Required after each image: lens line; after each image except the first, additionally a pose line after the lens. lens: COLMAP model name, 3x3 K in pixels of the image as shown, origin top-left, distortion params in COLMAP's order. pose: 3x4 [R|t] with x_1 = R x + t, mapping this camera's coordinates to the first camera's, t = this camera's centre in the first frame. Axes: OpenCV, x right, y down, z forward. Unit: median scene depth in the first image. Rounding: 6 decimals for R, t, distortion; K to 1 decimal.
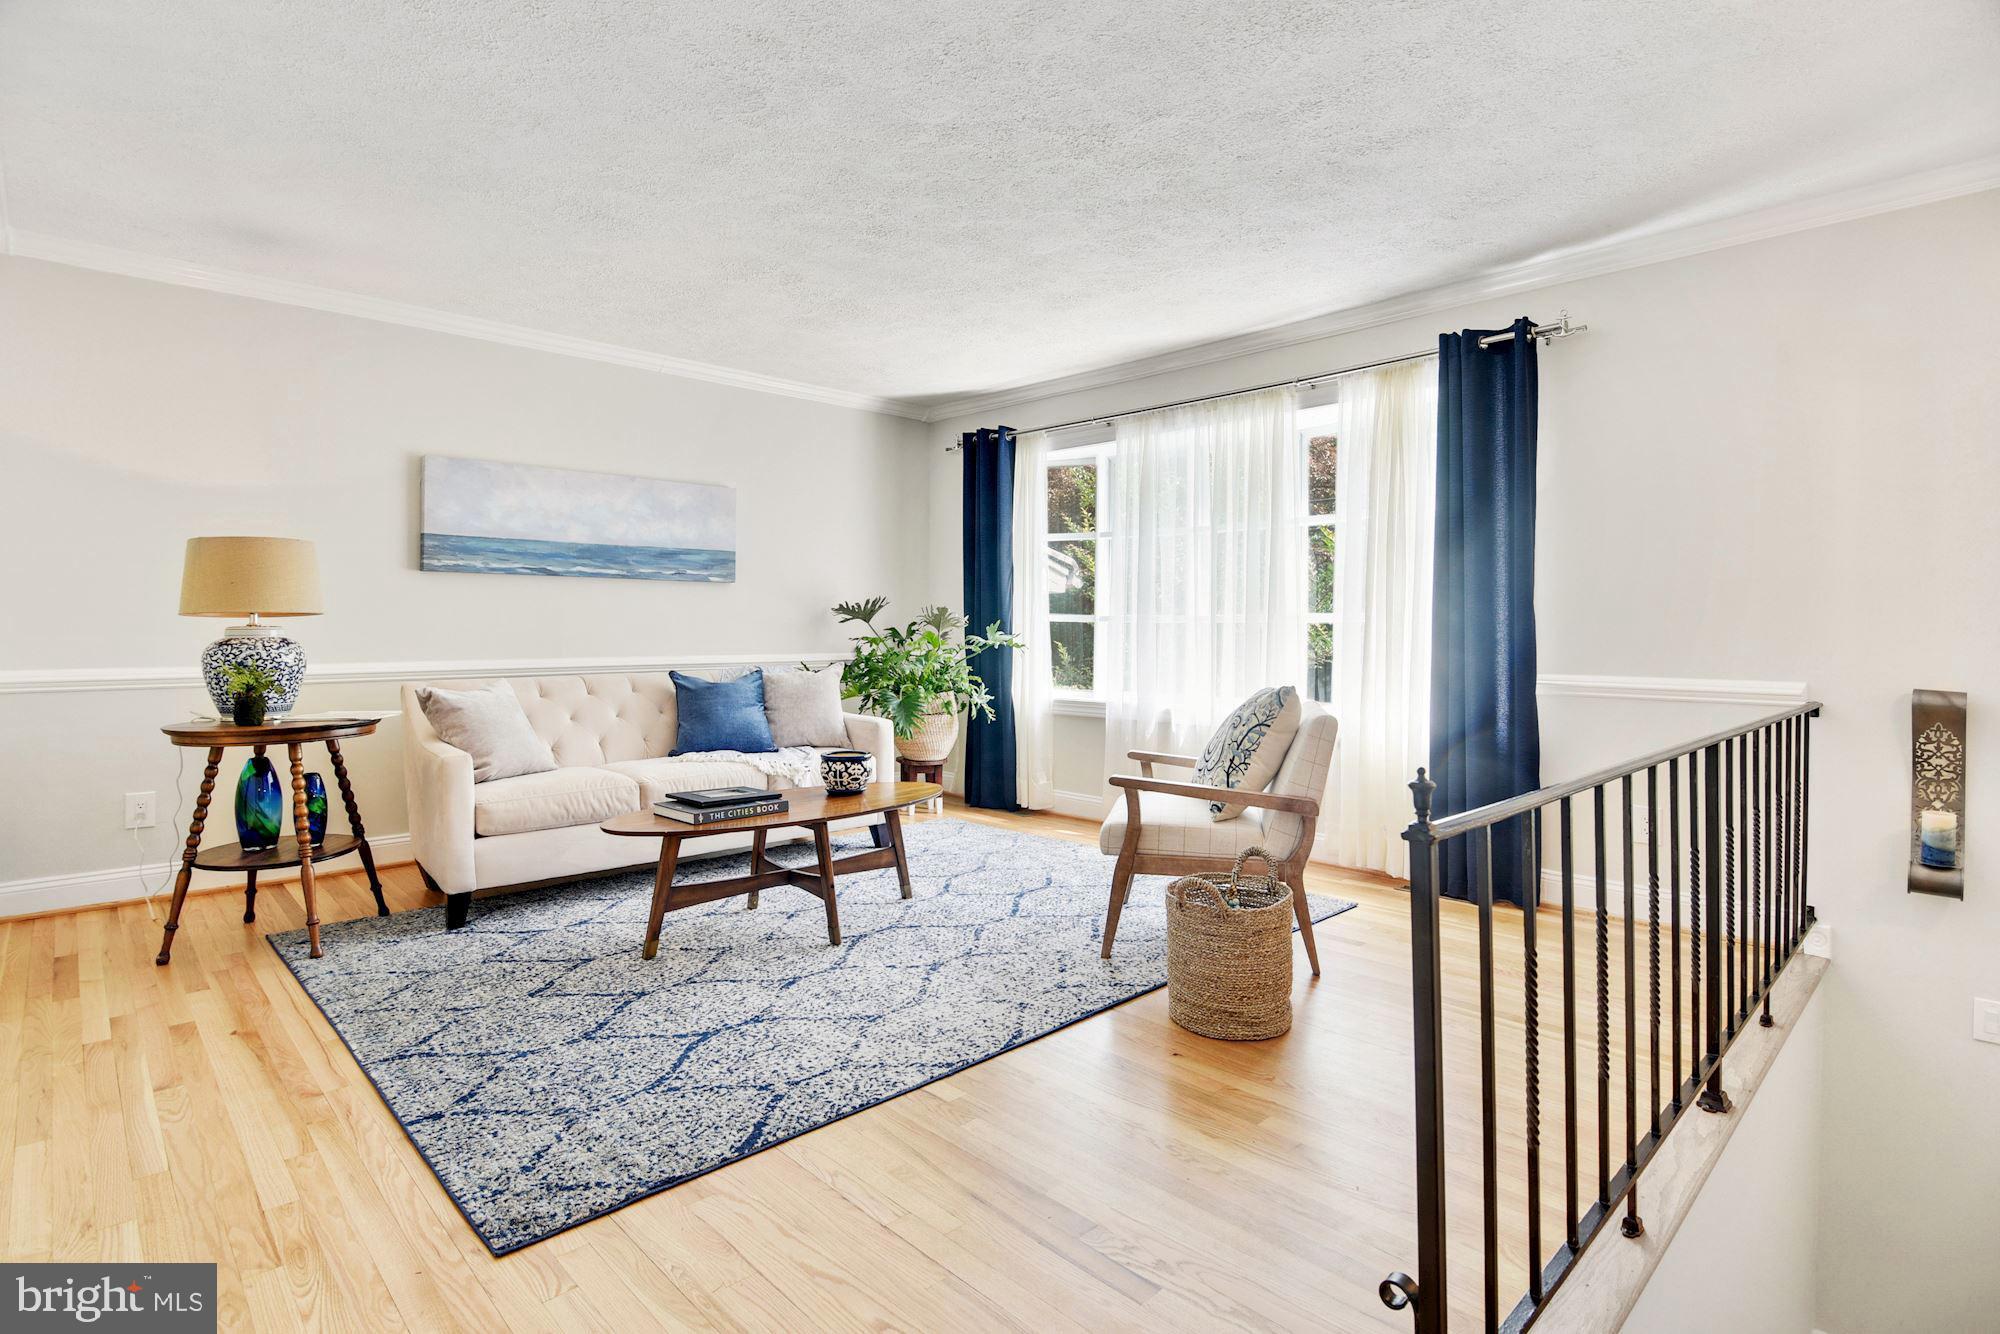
lens RADIAL K [[986.8, 0, 988.5], [0, 986.8, 630.4], [0, 0, 1]] dist [-0.025317, 0.001957]
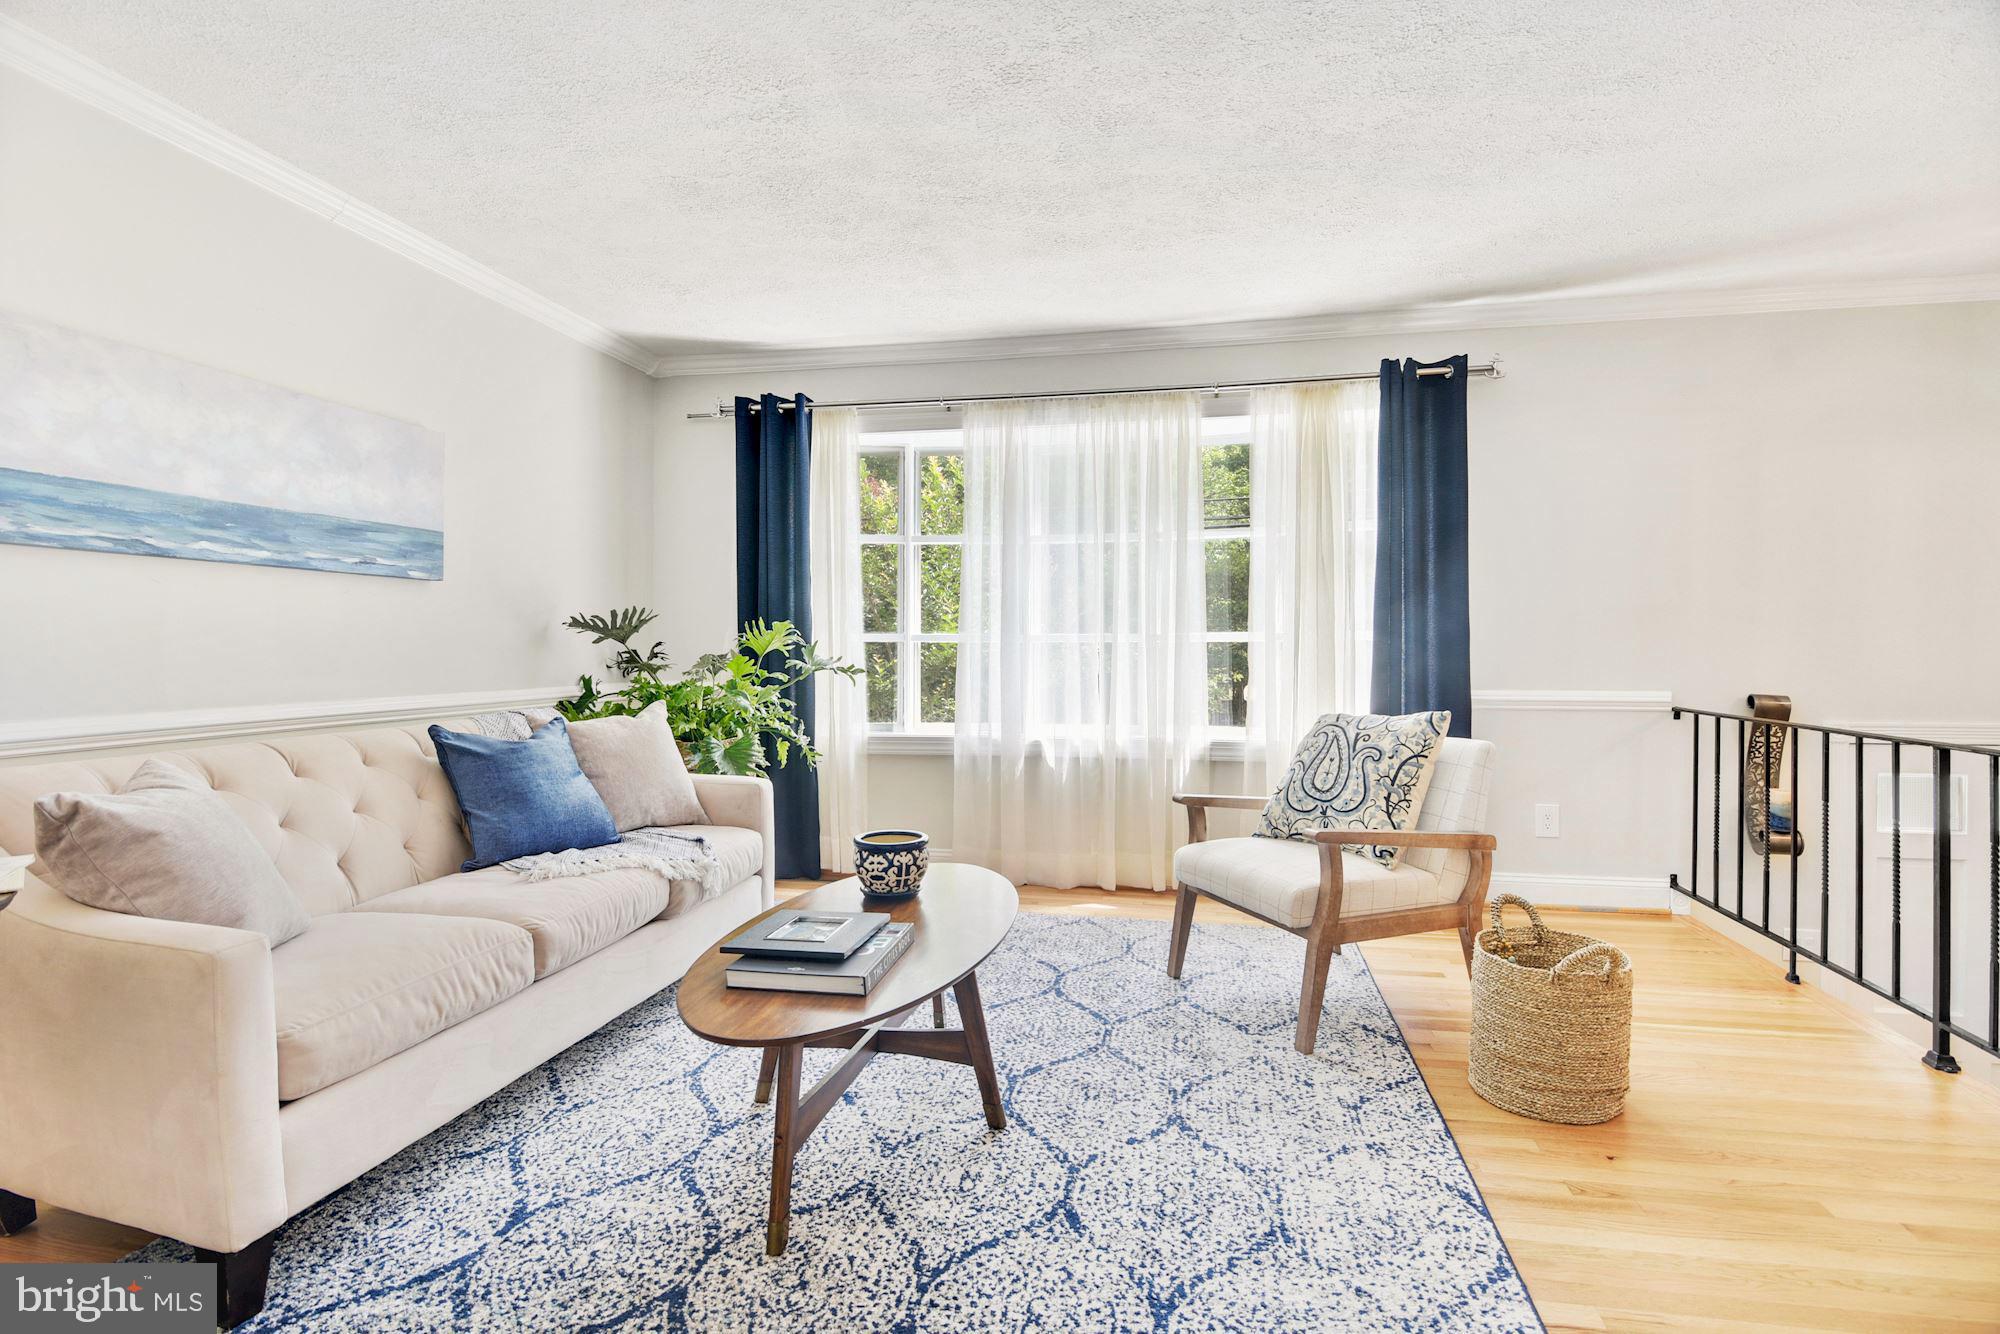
lens RADIAL K [[986.8, 0, 1003.2], [0, 986.8, 653.4], [0, 0, 1]] dist [-0.025317, 0.001957]
pose [[0.826605, -0.007889, 0.562727, -0.467569], [0.005584, 0.999967, 0.005817, -0.004961], [-0.562754, -0.001666, 0.826623, 0.402929]]
